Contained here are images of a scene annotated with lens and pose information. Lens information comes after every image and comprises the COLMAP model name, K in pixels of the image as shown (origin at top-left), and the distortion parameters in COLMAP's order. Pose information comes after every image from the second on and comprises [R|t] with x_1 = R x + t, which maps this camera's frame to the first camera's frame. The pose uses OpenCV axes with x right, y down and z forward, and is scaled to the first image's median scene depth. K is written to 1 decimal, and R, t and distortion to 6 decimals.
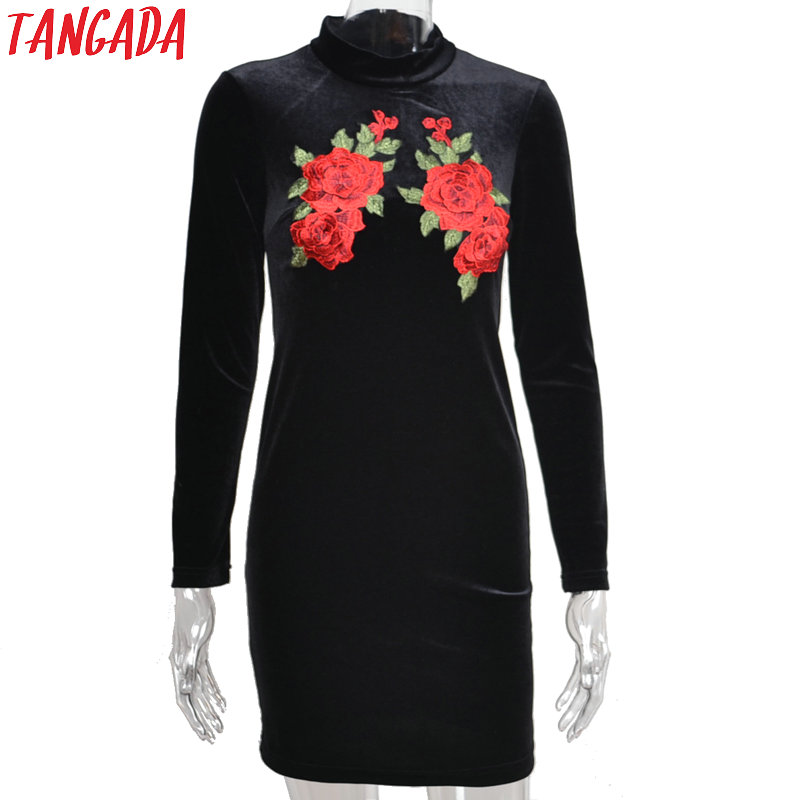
lens RADIAL K [[1377.1, 0, 400.0], [0, 1377.1, 400.0], [0, 0, 1]] dist [-0.020801, -0.023883]
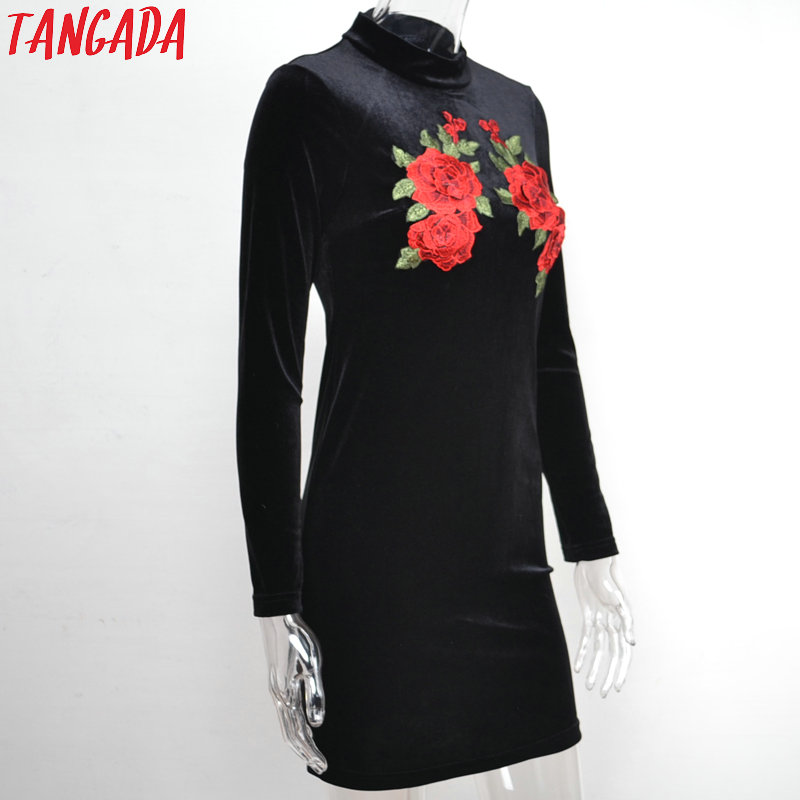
lens RADIAL K [[1377.1, 0, 400.0], [0, 1377.1, 400.0], [0, 0, 1]] dist [-0.020801, -0.023883]
pose [[0.844656, -0.080715, 0.529189, -0.610190], [0.073533, 0.996691, 0.034653, -0.037799], [-0.530235, 0.009643, 0.847796, 0.167622]]
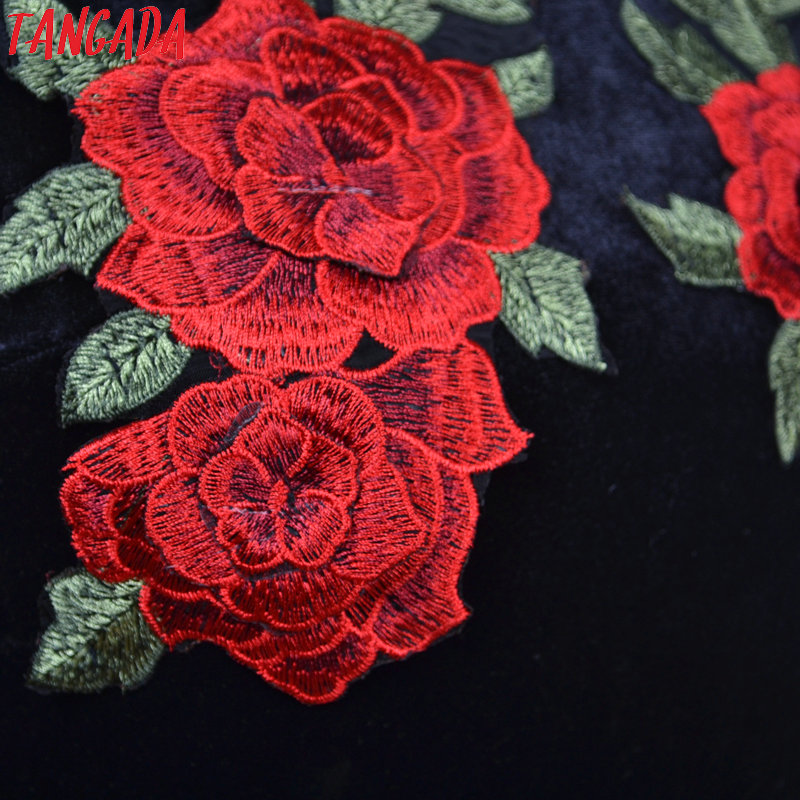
lens RADIAL K [[2319.6, 0, 400.0], [0, 2319.6, 400.0], [0, 0, 1]] dist [0.035237, 0.052979]
pose [[0.921748, -0.069839, 0.381448, -0.145095], [0.086475, 0.995898, -0.026625, -0.121877], [-0.378024, 0.057527, 0.924007, 0.724981]]
